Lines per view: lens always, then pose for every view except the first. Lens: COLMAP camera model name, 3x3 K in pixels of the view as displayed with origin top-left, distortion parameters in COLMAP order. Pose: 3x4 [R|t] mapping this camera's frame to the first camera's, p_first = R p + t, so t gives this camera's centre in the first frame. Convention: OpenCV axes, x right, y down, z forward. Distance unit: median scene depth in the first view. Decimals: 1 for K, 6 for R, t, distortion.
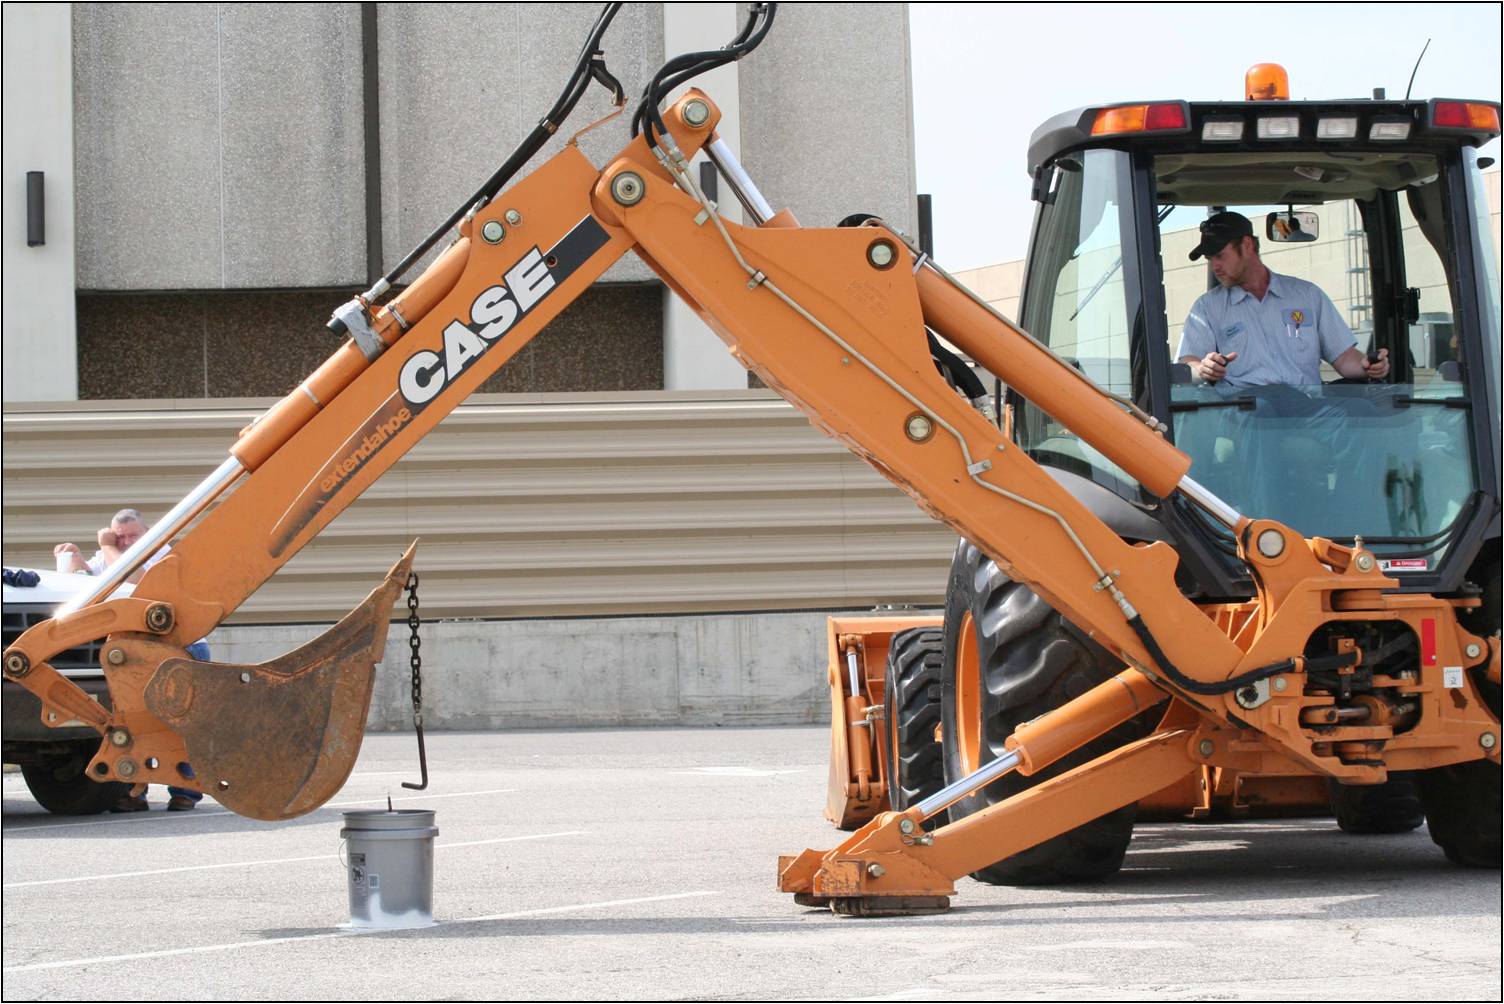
lens RADIAL K [[3586.8, 0, 752.0], [0, 3586.8, 502.0], [0, 0, 1]] dist [-0.262091, -0.056416]
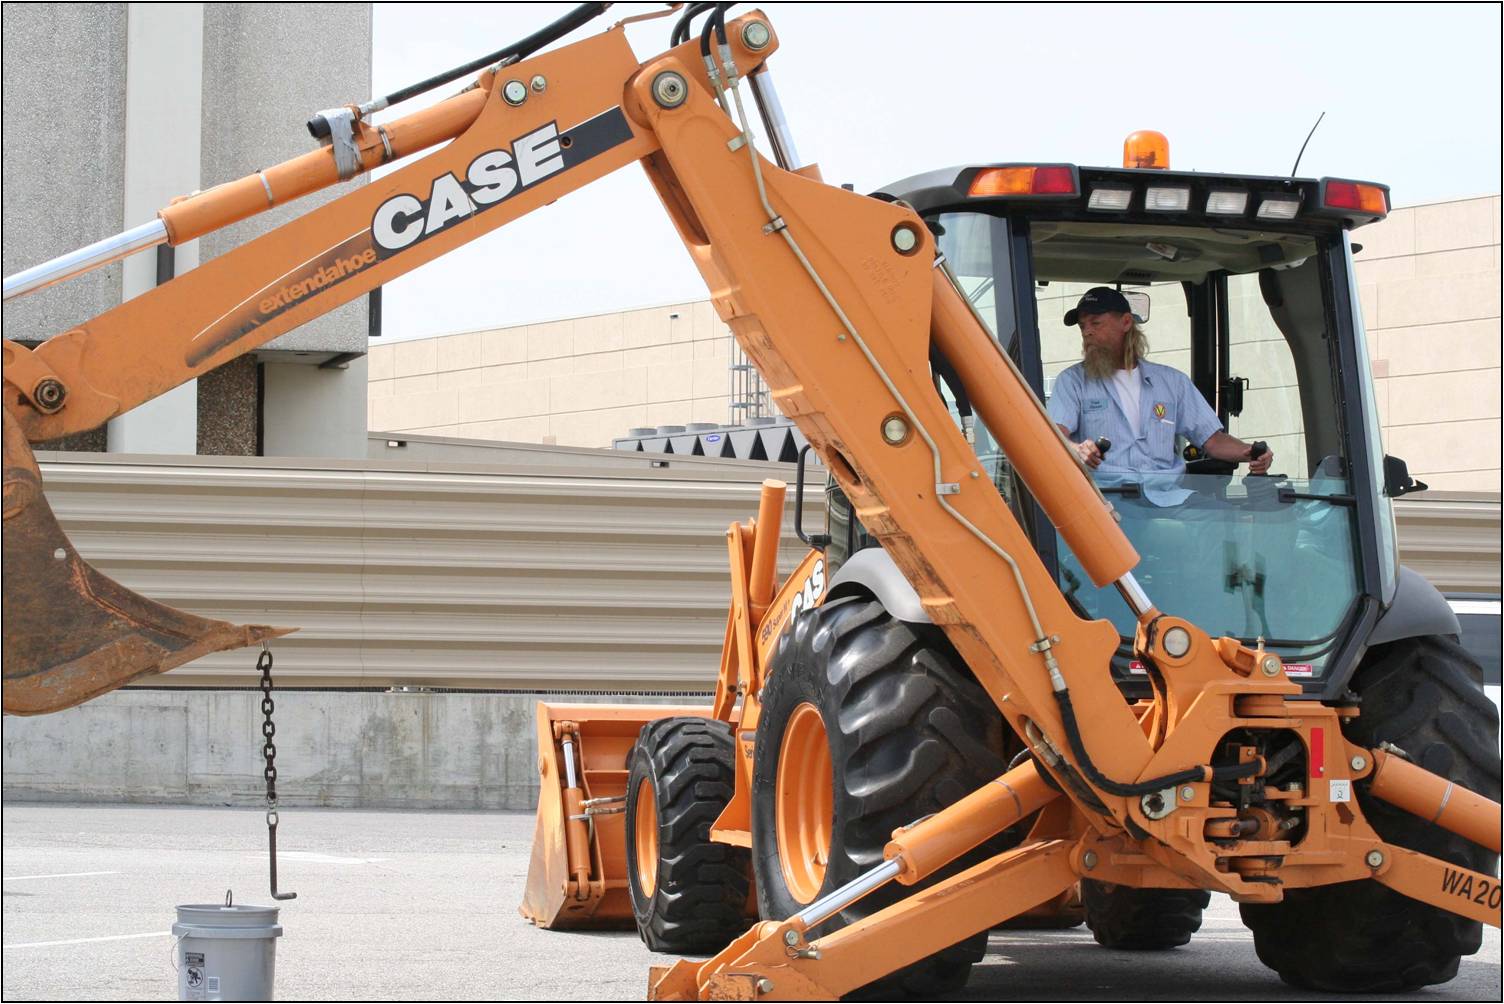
lens RADIAL K [[3586.8, 0, 752.0], [0, 3586.8, 502.0], [0, 0, 1]] dist [-0.262091, -0.056416]
pose [[0.983076, 0.043090, 0.178060, -0.123783], [-0.038855, 0.998874, -0.027205, 0.004427], [-0.179032, 0.019826, 0.983643, 0.095222]]
